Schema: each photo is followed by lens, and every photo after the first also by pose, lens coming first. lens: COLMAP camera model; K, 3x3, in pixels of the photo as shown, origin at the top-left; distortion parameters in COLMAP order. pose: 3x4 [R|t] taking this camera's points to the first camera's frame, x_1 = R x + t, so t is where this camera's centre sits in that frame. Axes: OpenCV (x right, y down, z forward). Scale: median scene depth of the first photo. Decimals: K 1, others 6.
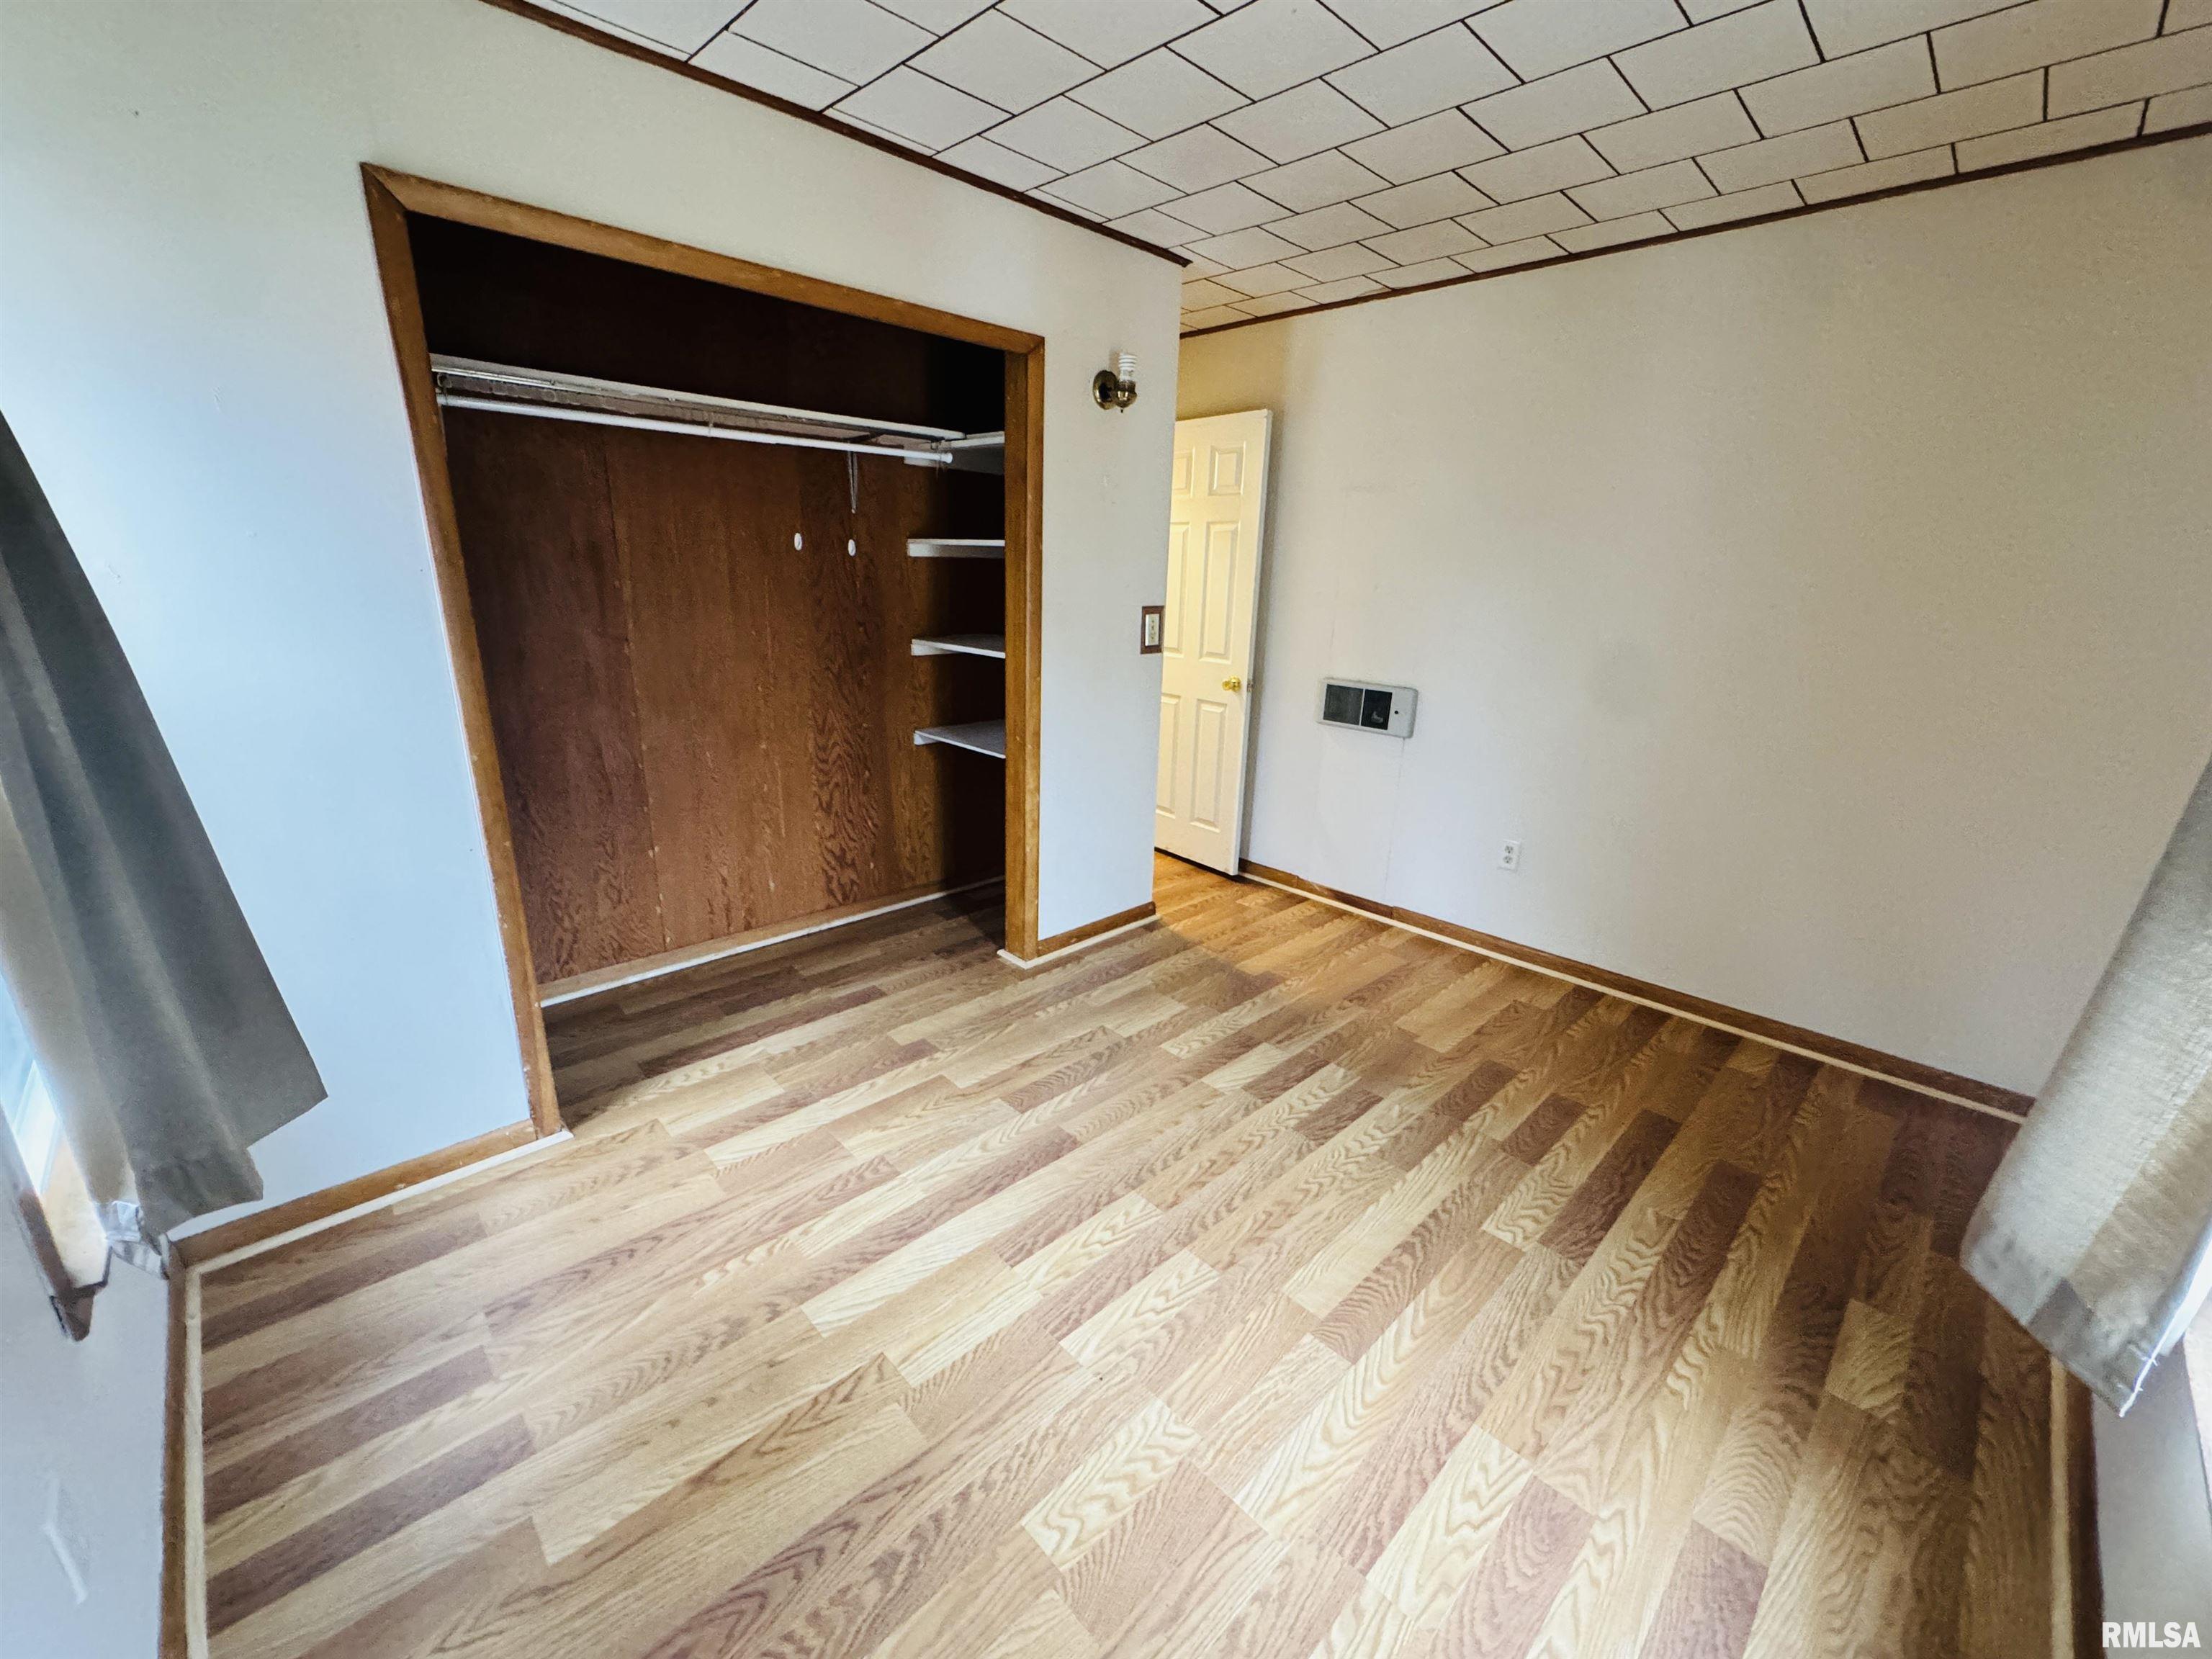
lens RADIAL K [[879.8, 0, 1105.9], [0, 879.8, 837.6], [0, 0, 1]] dist [-0.005061, 0.001225]
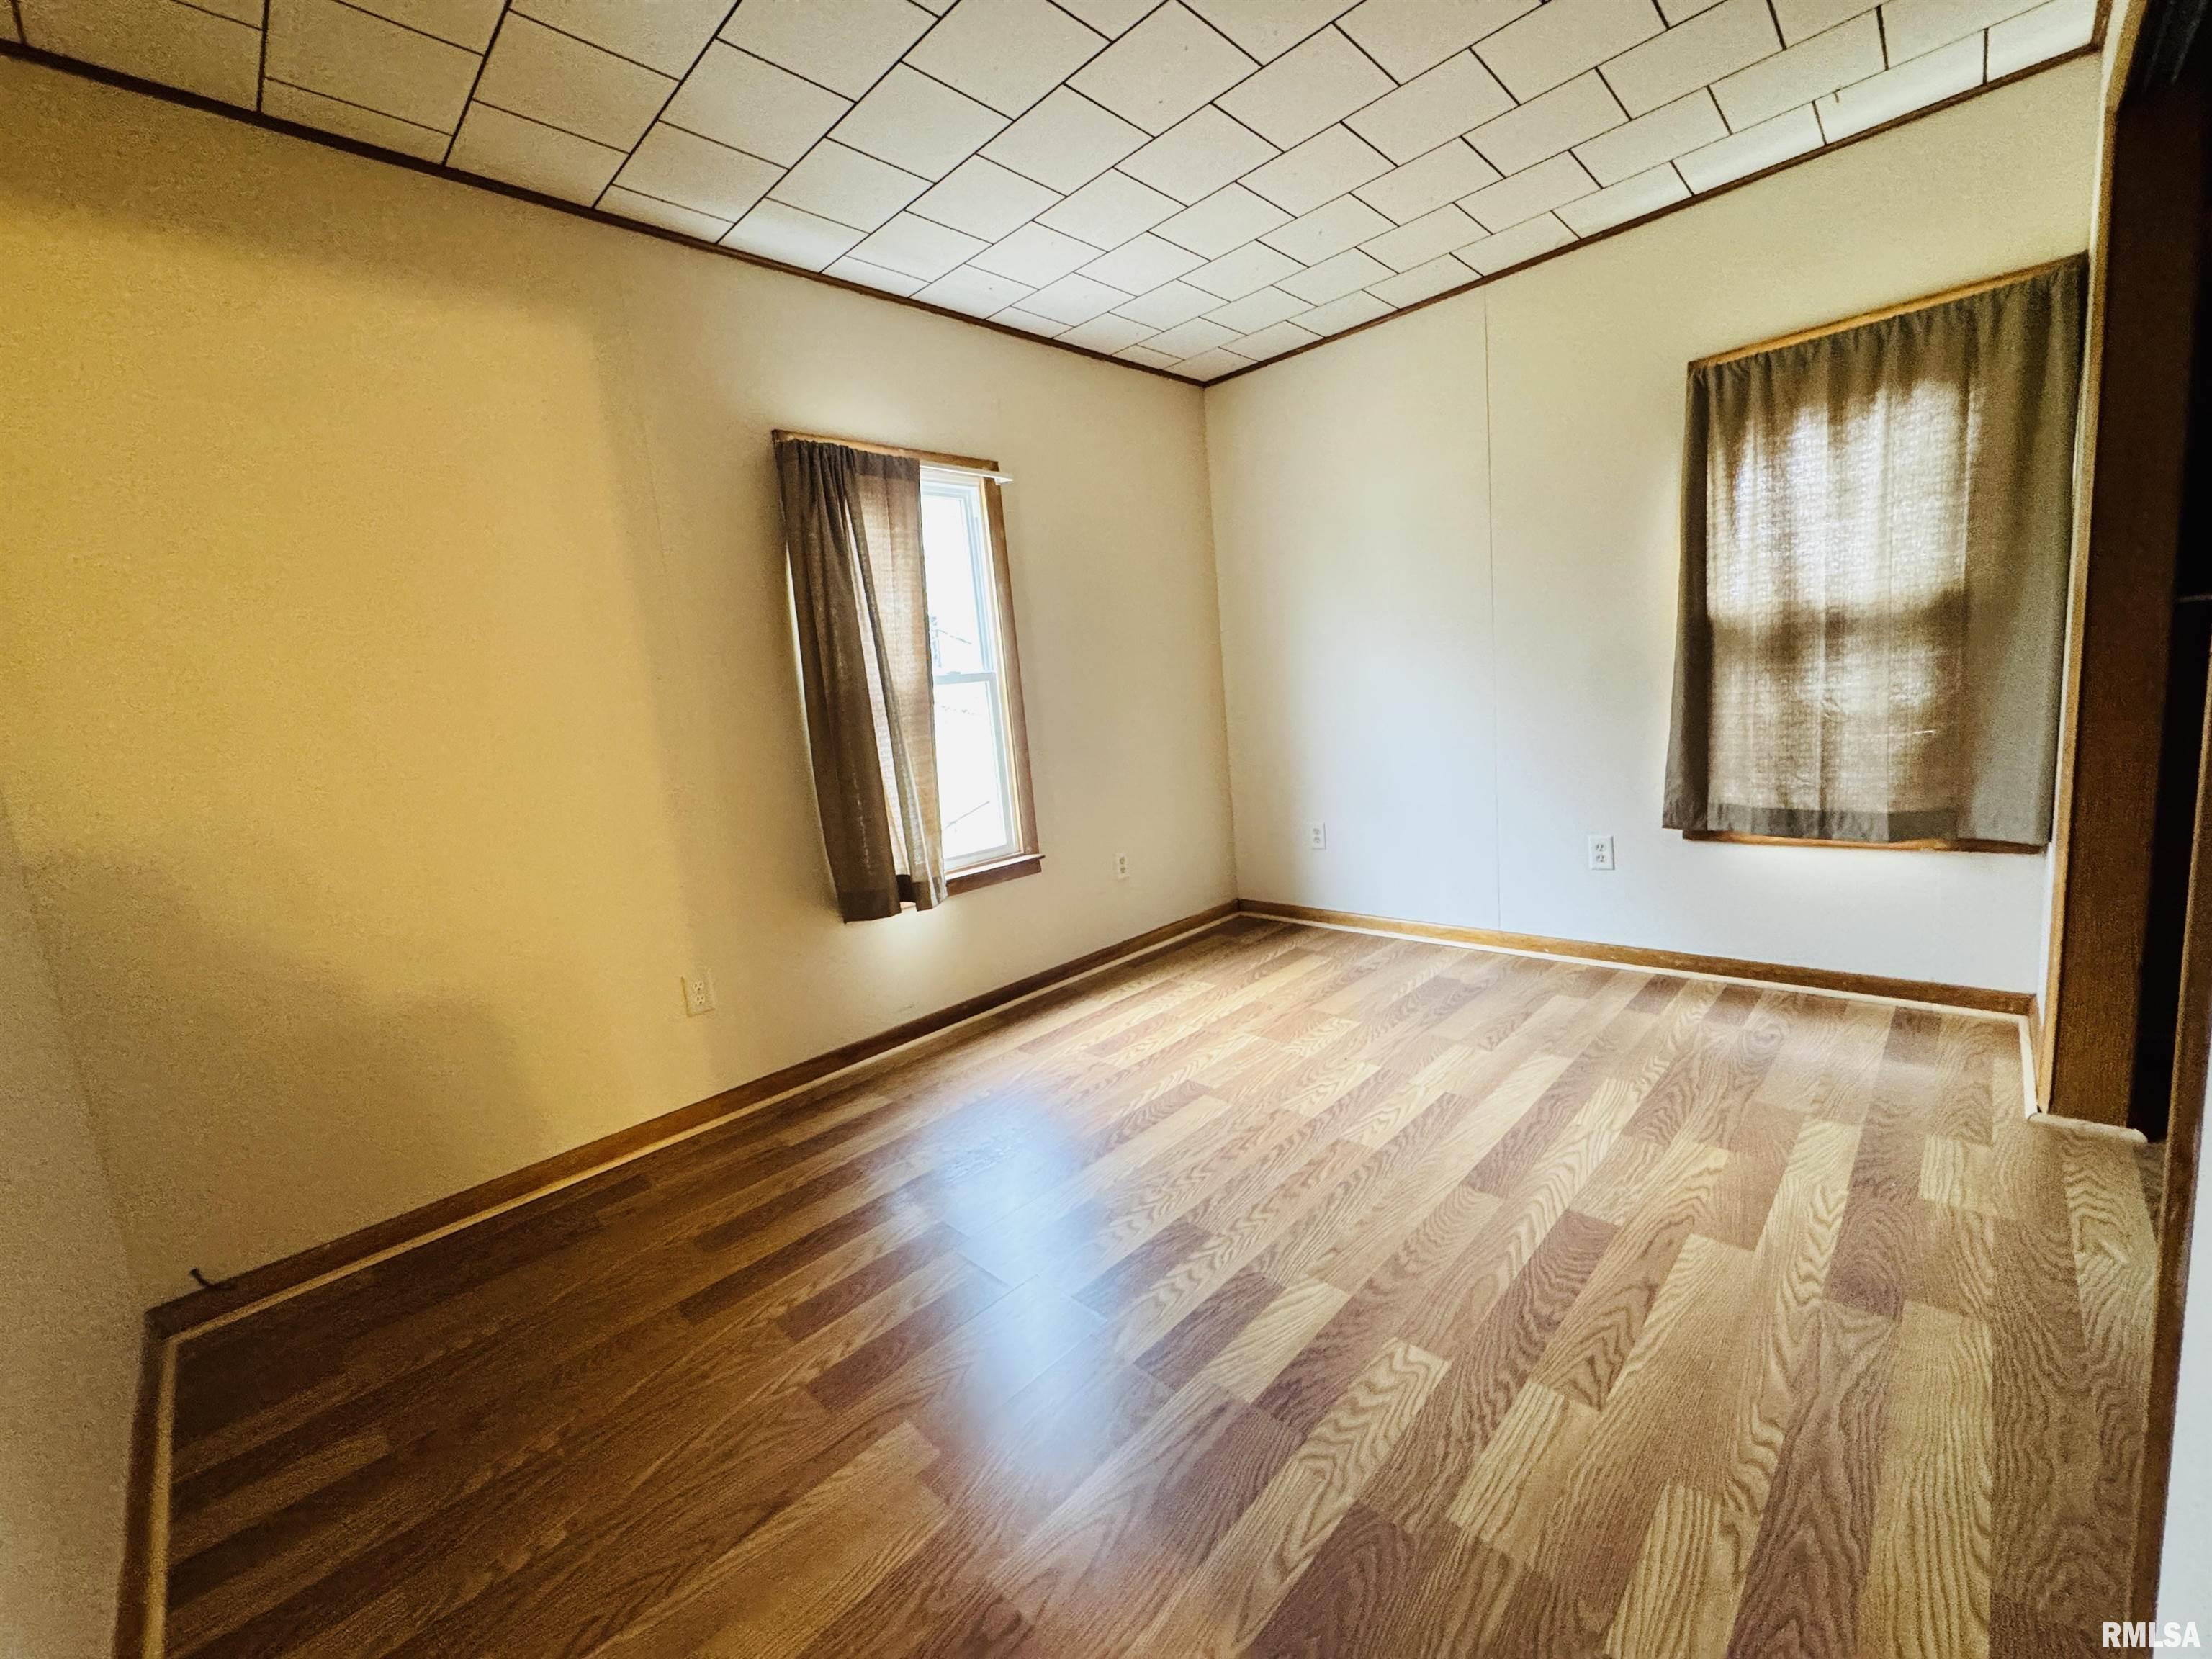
lens RADIAL K [[879.8, 0, 1107.9], [0, 879.8, 826.3], [0, 0, 1]] dist [-0.005061, 0.001225]
pose [[-0.997624, 0.067228, -0.015092, 0.293647], [0.054085, 0.899784, 0.432970, -0.336926], [0.042687, 0.431125, -0.901282, 1.550547]]
